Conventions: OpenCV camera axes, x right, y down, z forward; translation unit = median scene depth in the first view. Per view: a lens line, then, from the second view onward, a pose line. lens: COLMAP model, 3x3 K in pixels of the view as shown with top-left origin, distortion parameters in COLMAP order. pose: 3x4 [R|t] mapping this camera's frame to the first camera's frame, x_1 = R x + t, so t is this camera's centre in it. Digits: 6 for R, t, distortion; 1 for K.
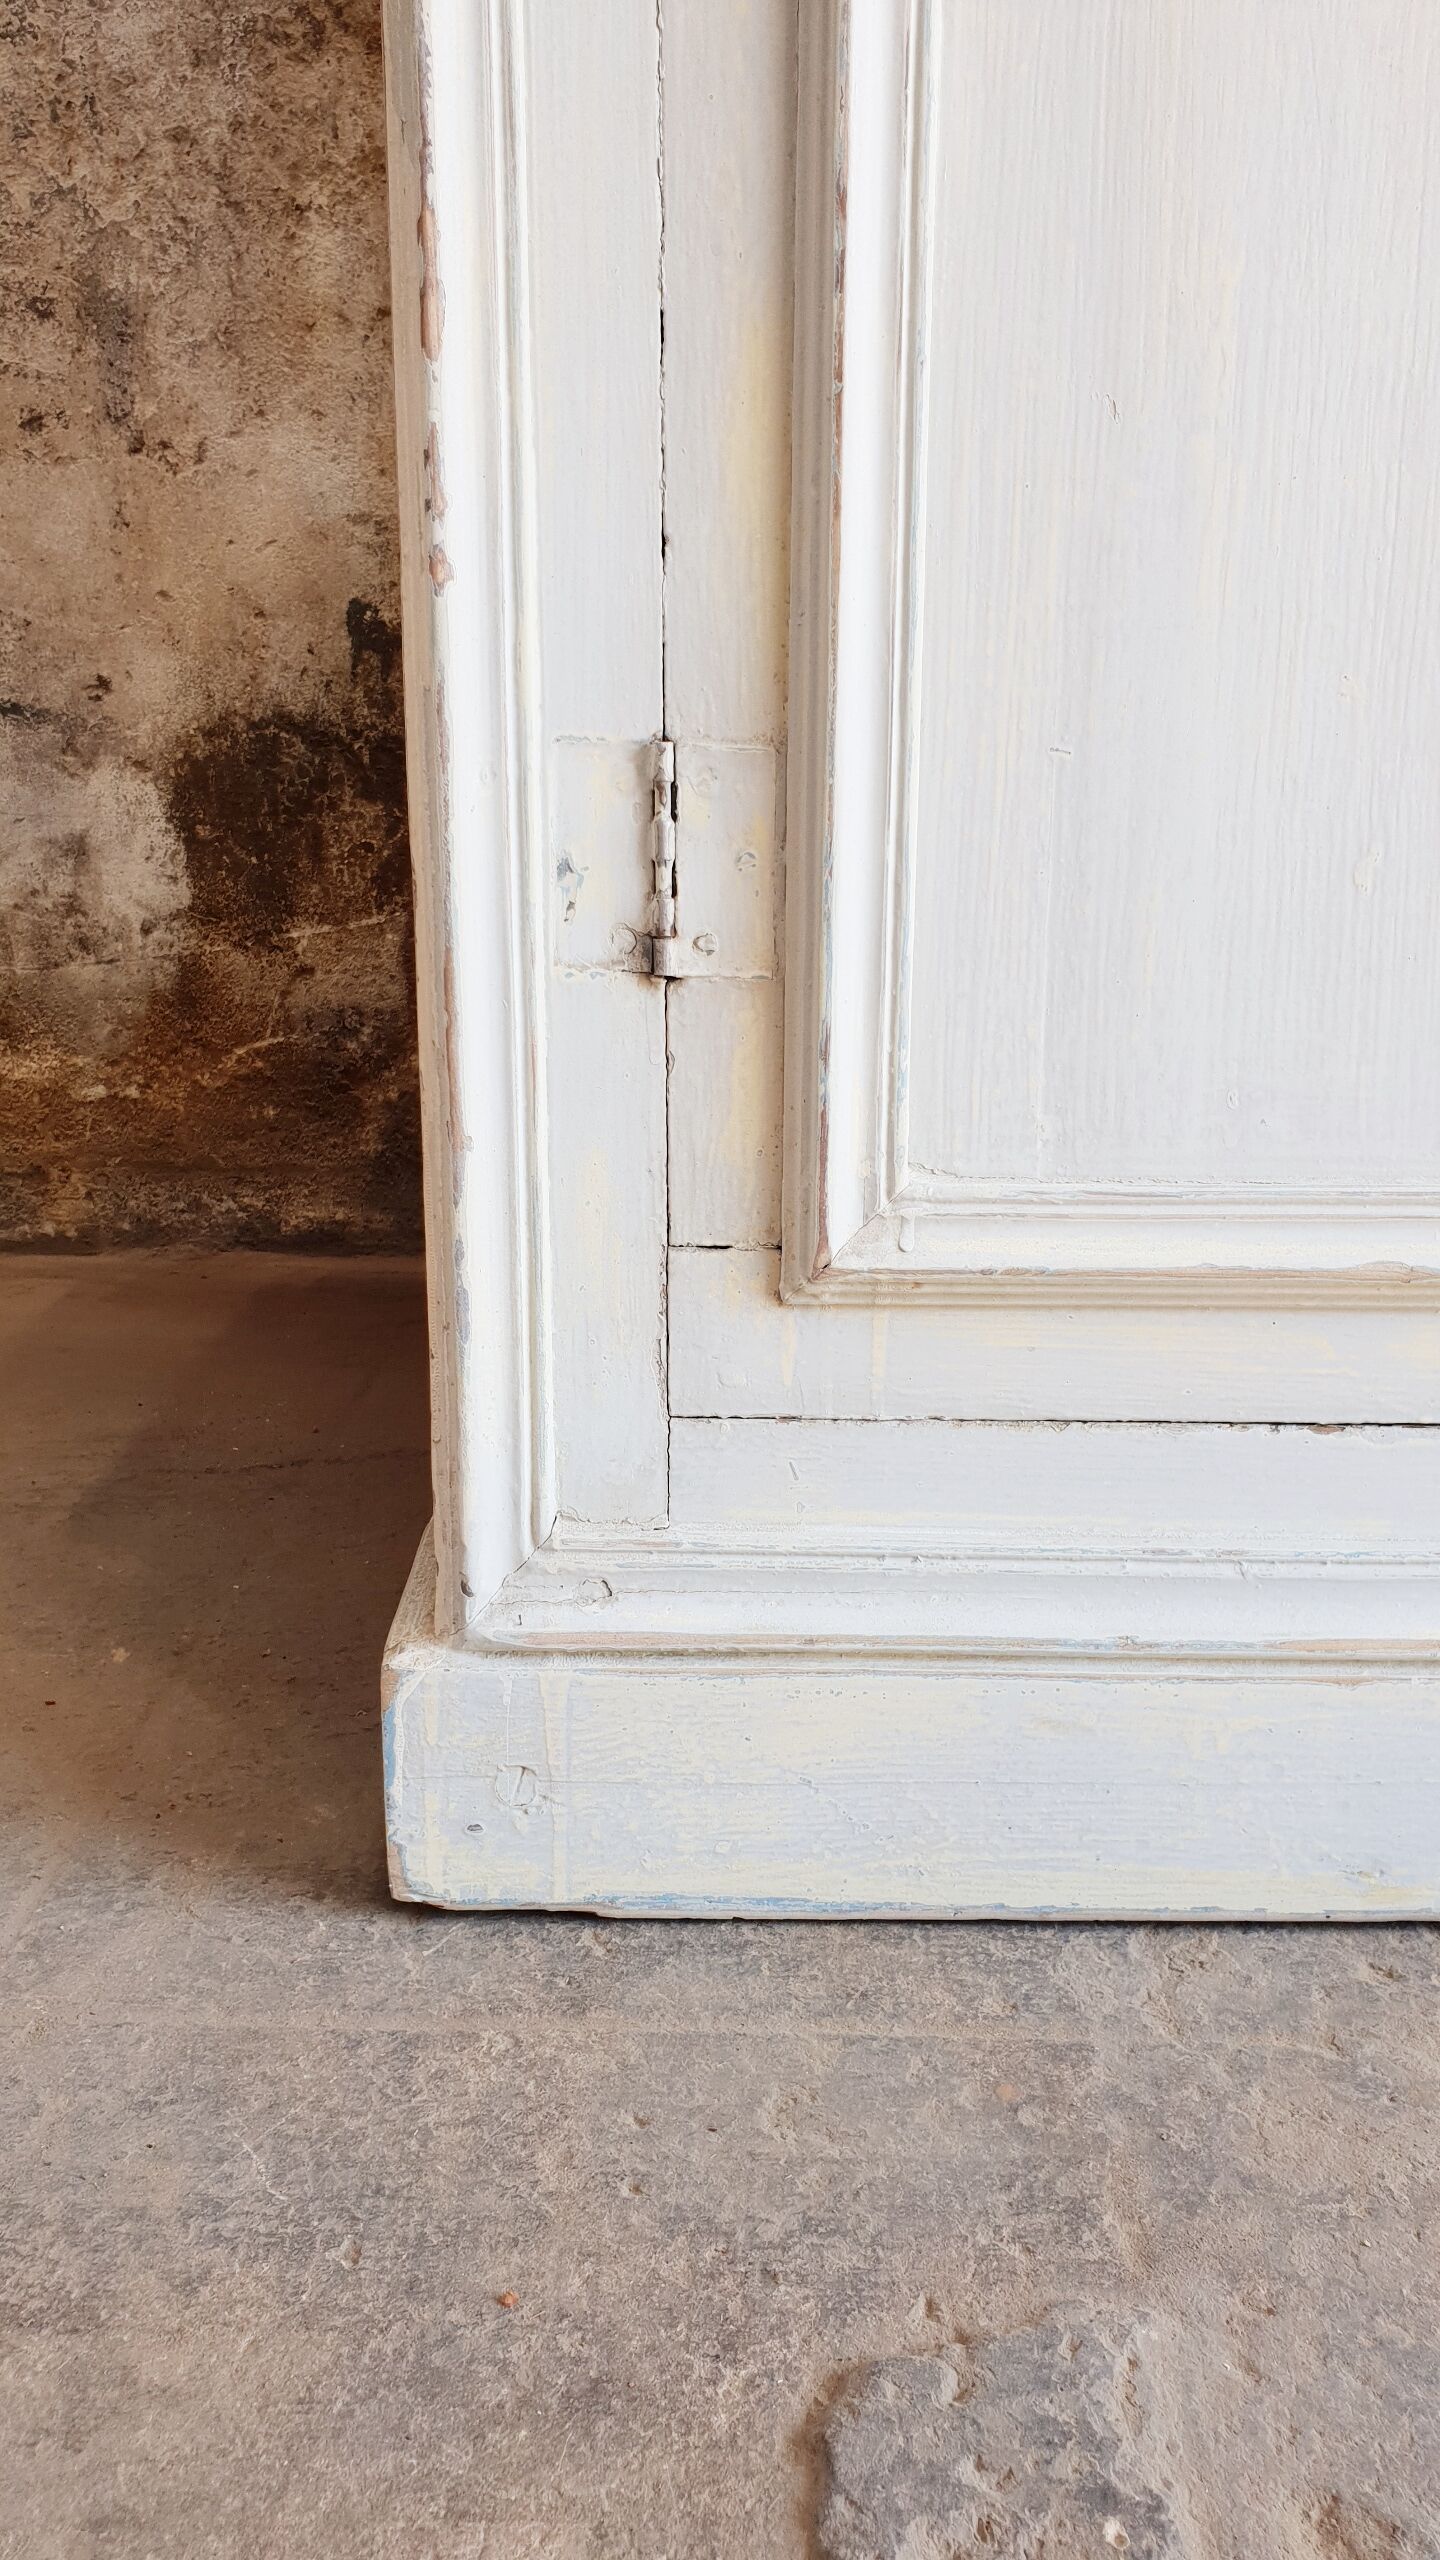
lens RADIAL K [[2021.9, 0, 749.1], [0, 2021.9, 1285.0], [0, 0, 1]] dist [-0.016470, 0.045135]
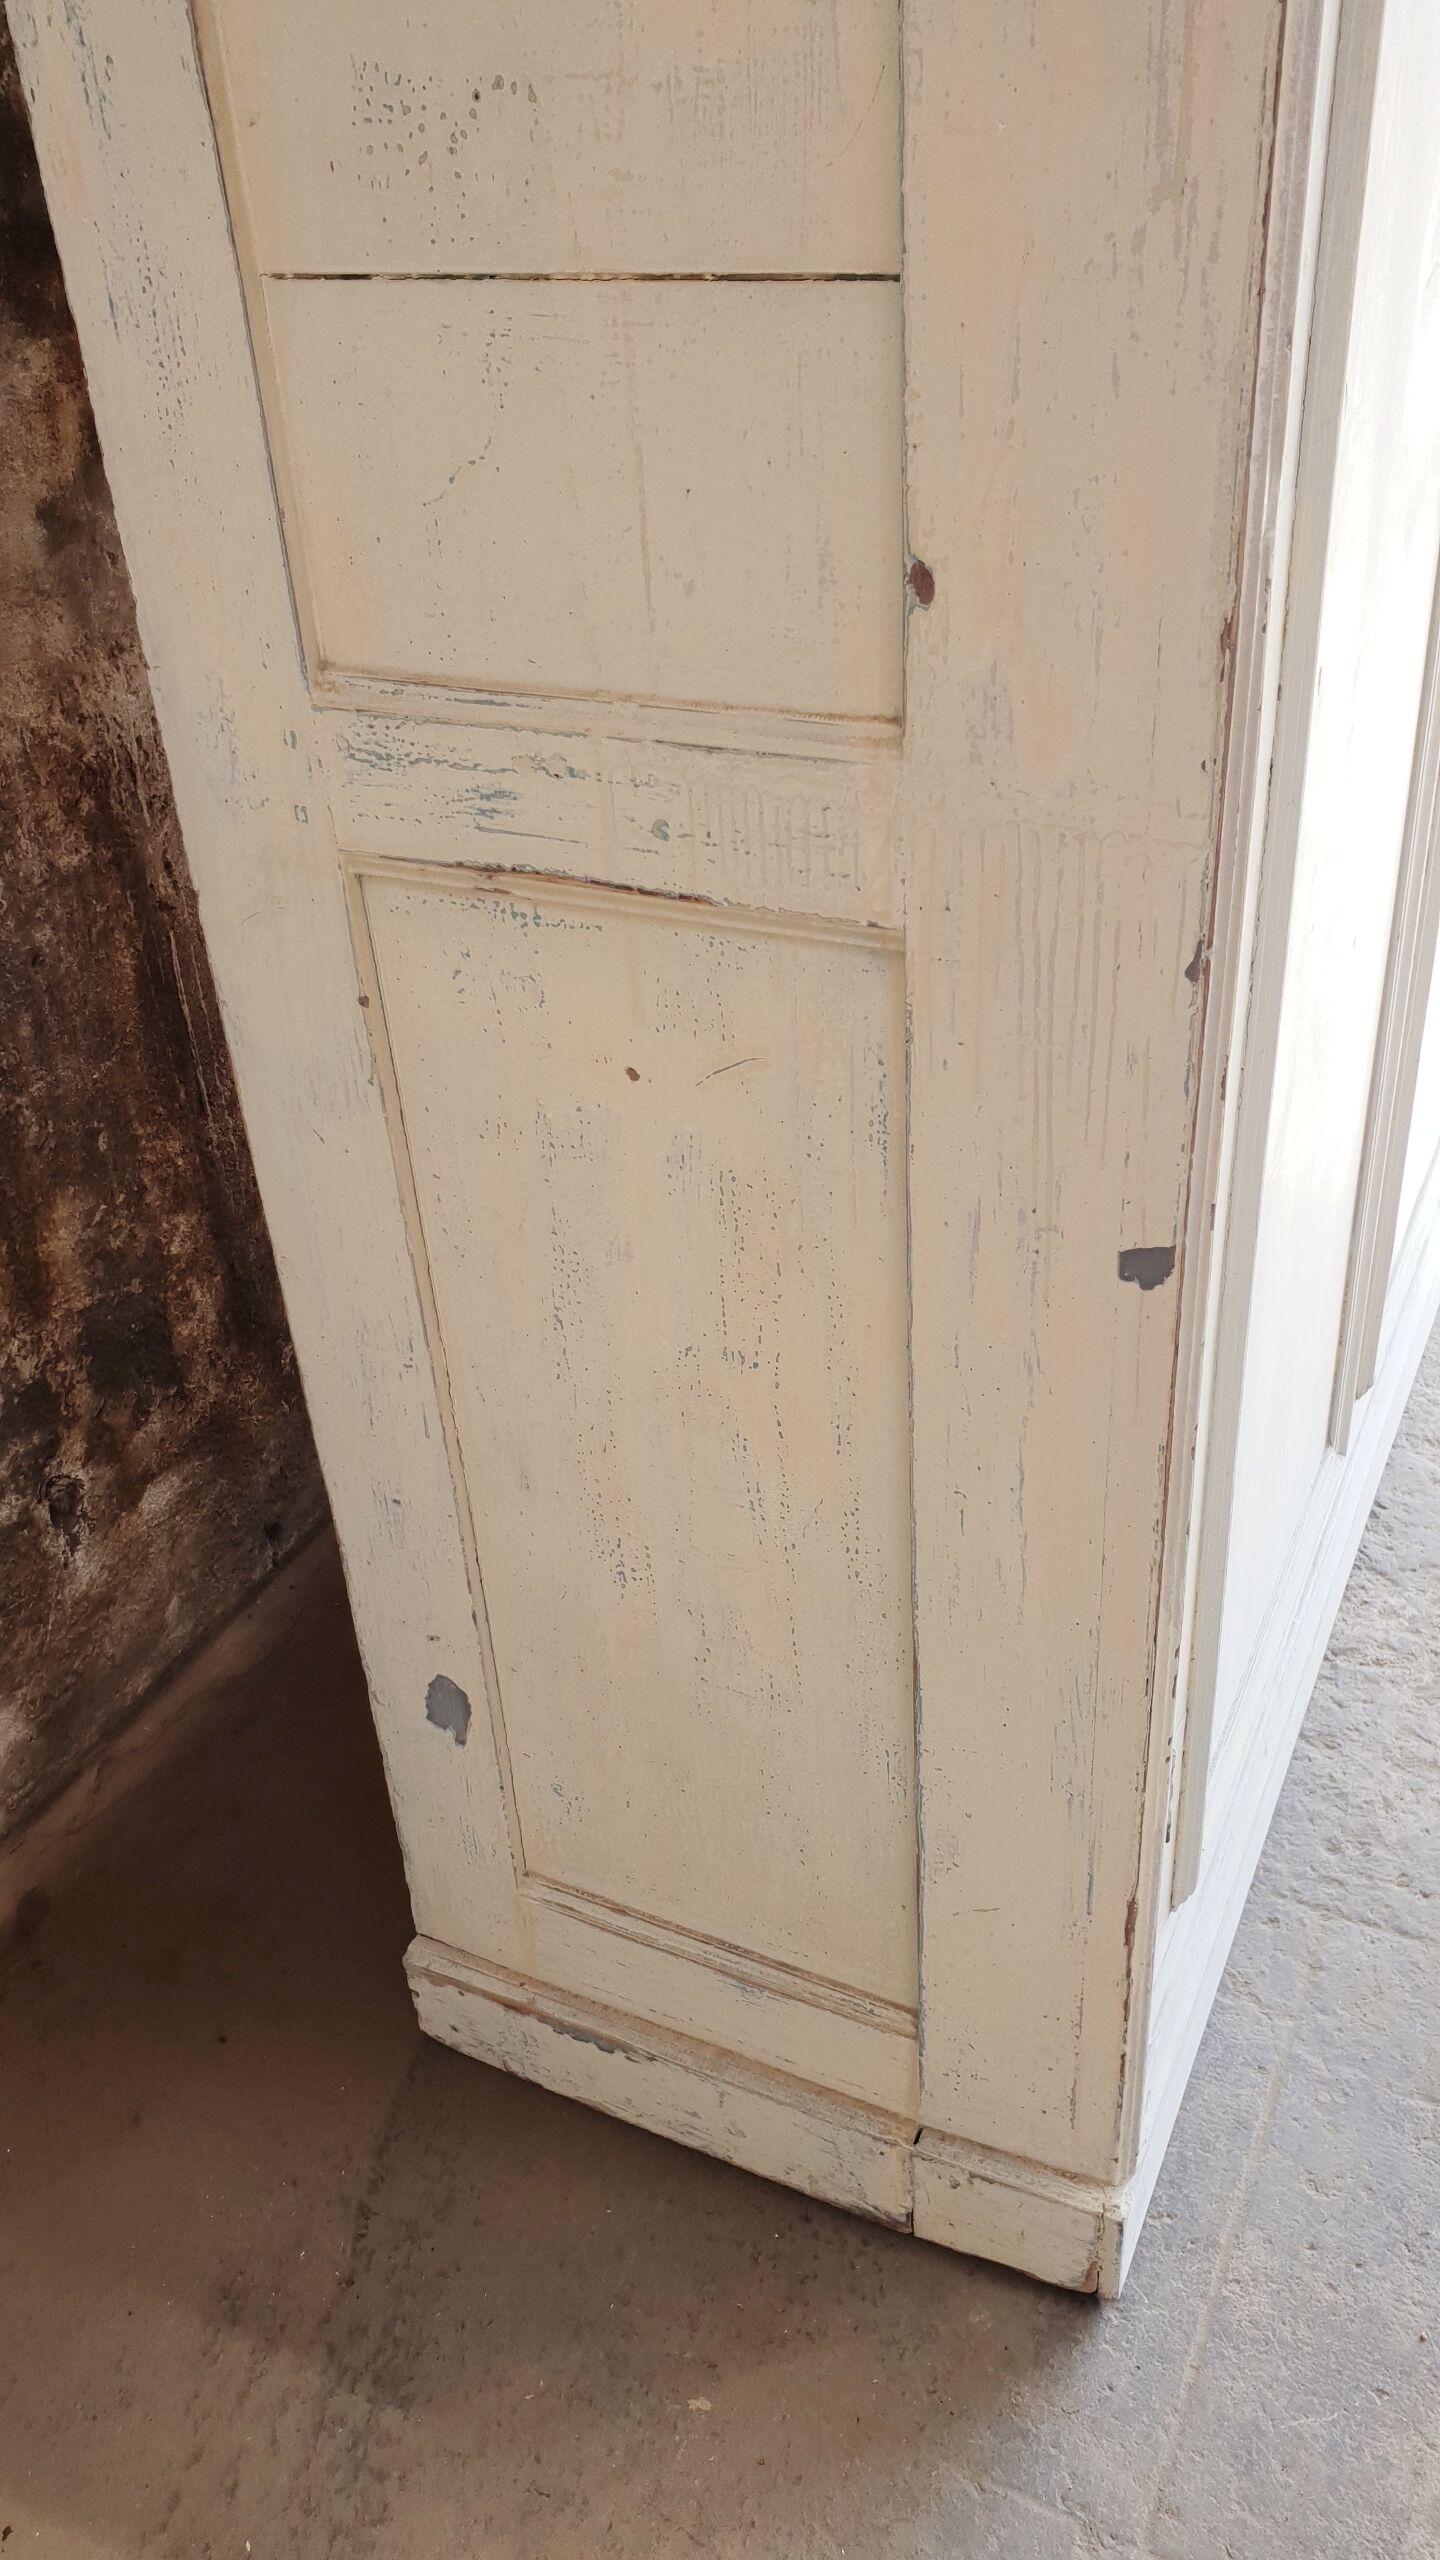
lens RADIAL K [[2021.9, 0, 773.5], [0, 2021.9, 1285.1], [0, 0, 1]] dist [-0.016470, 0.045135]
pose [[0.418577, -0.516575, 0.746956, -0.729708], [0.261043, 0.856201, 0.445843, -0.839445], [-0.869856, 0.008368, 0.493235, 0.221678]]
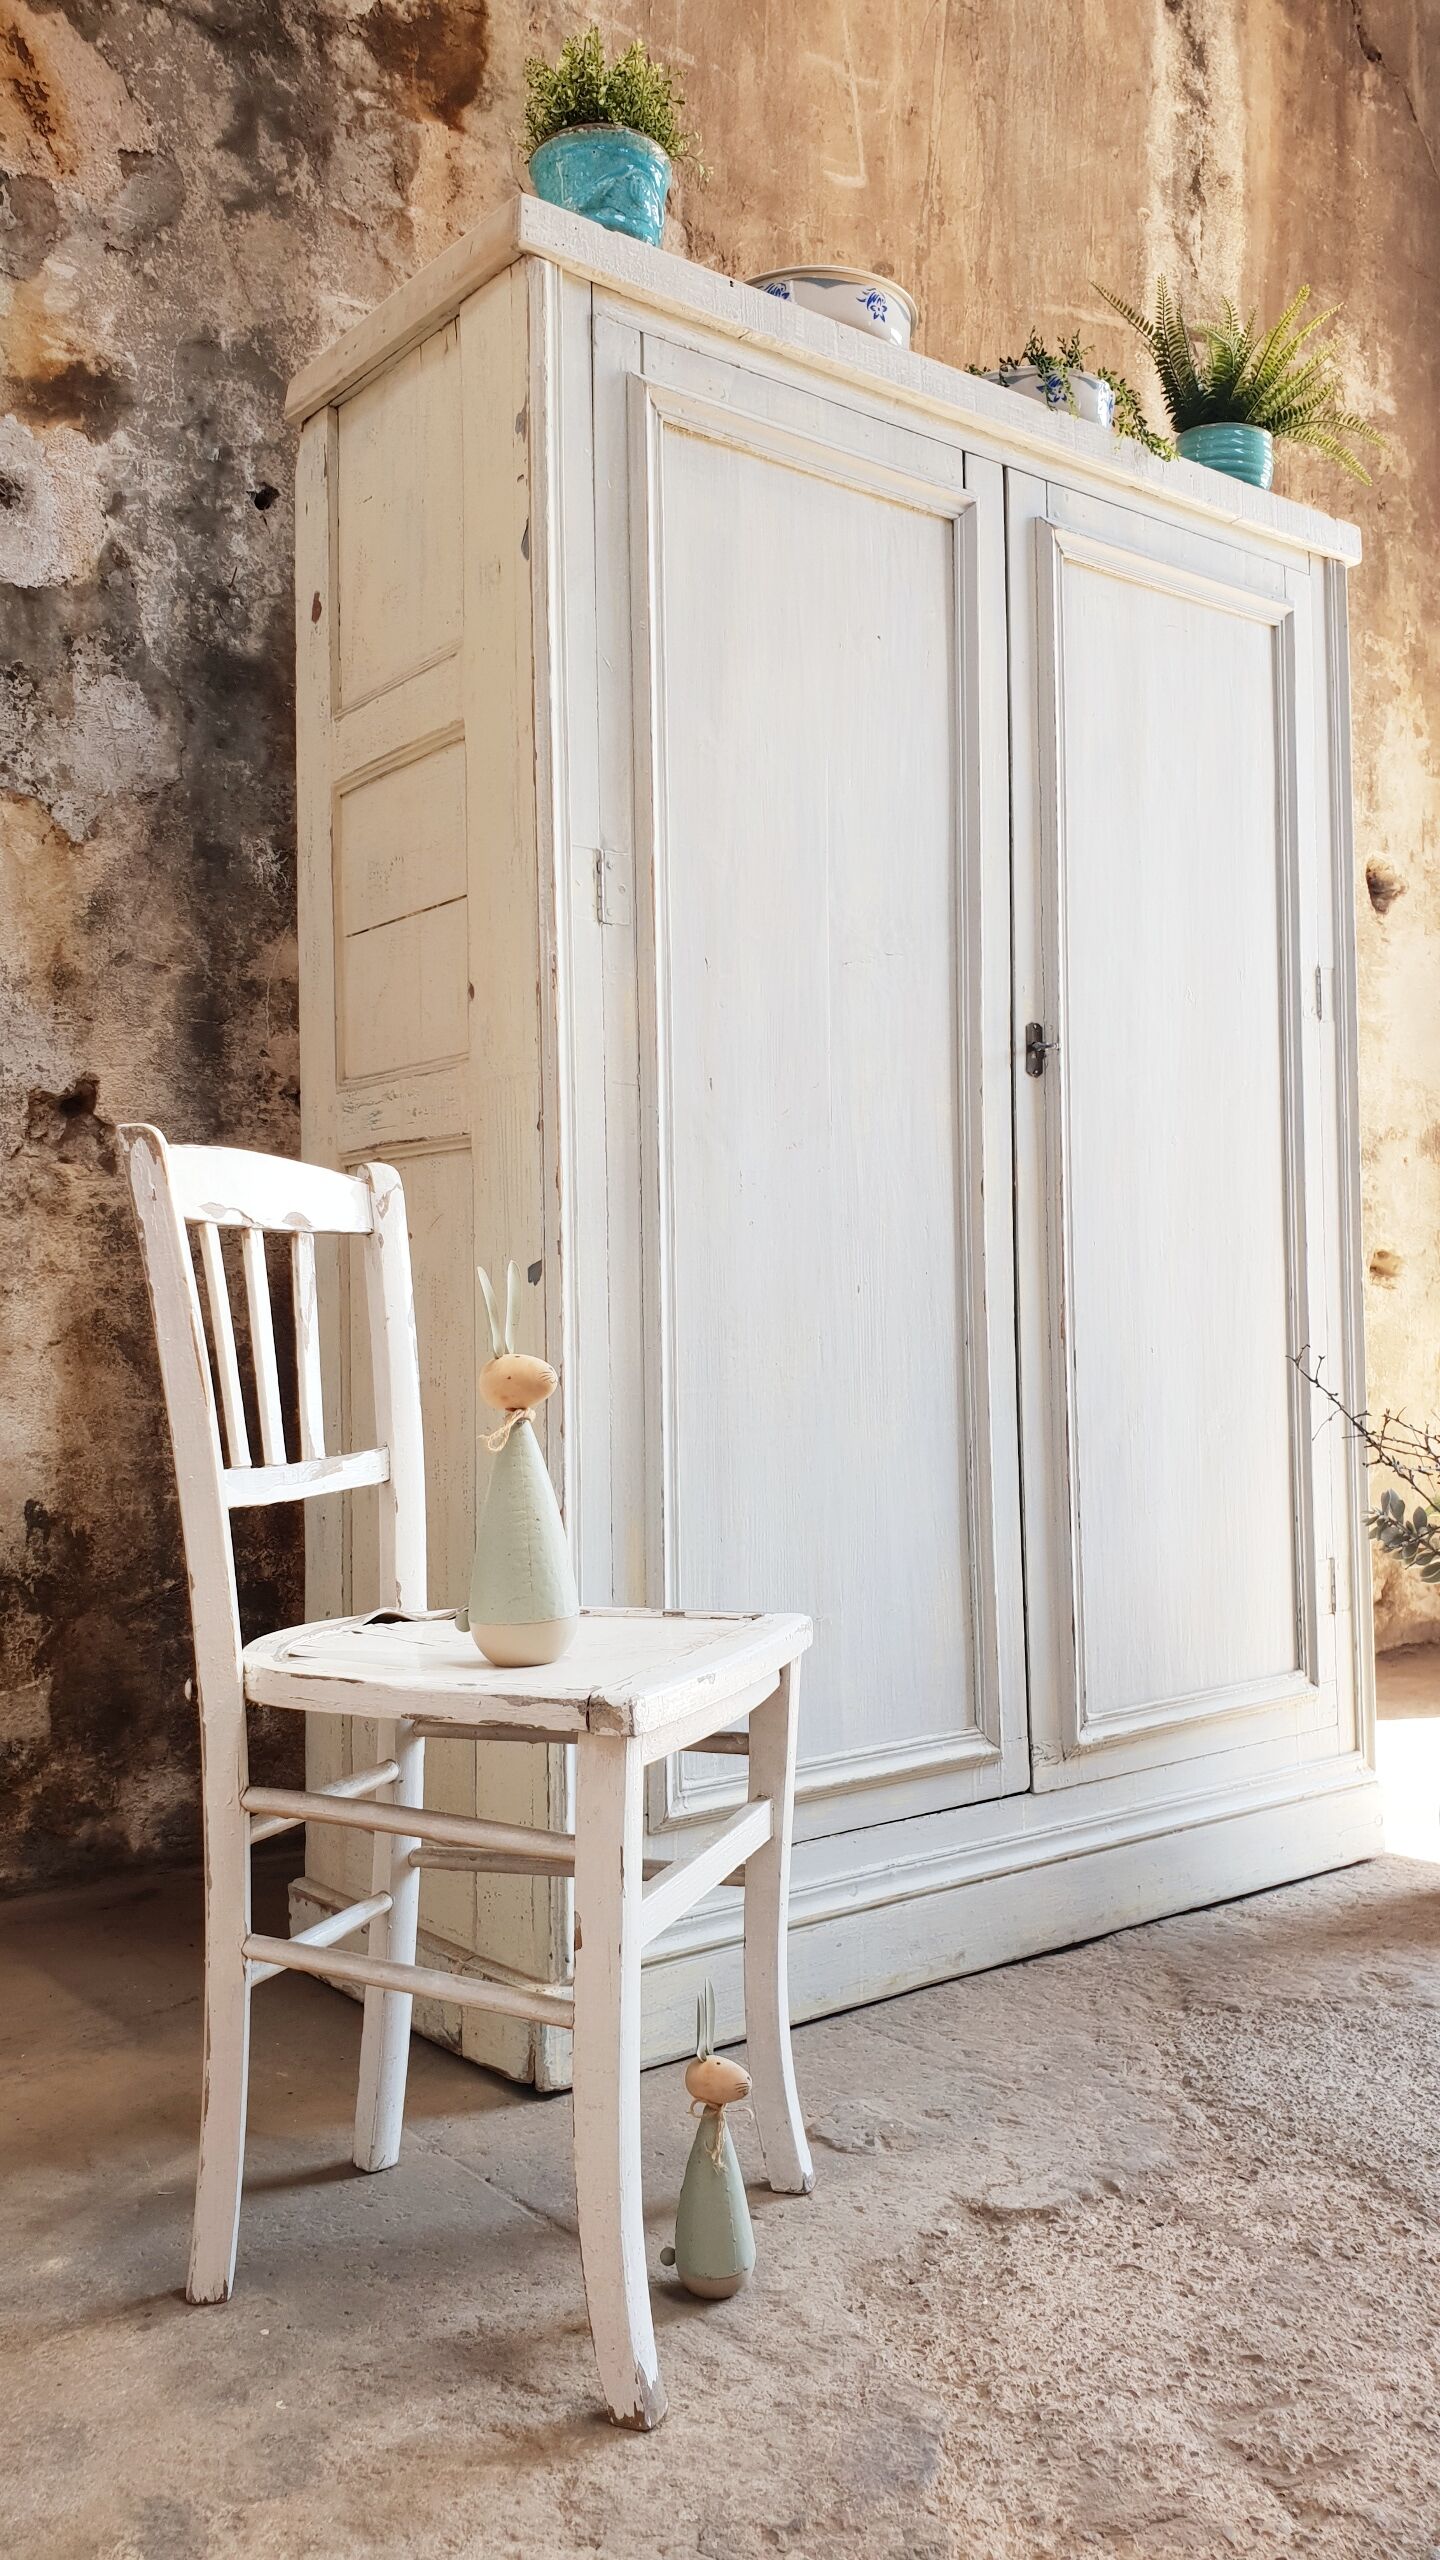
lens RADIAL K [[2021.9, 0, 755.5], [0, 2021.9, 1265.5], [0, 0, 1]] dist [-0.016470, 0.045135]
pose [[0.781149, -0.000214, 0.624345, -0.993991], [0.168073, 0.963157, -0.209954, -0.086146], [-0.601297, 0.268940, 0.752405, -0.900877]]
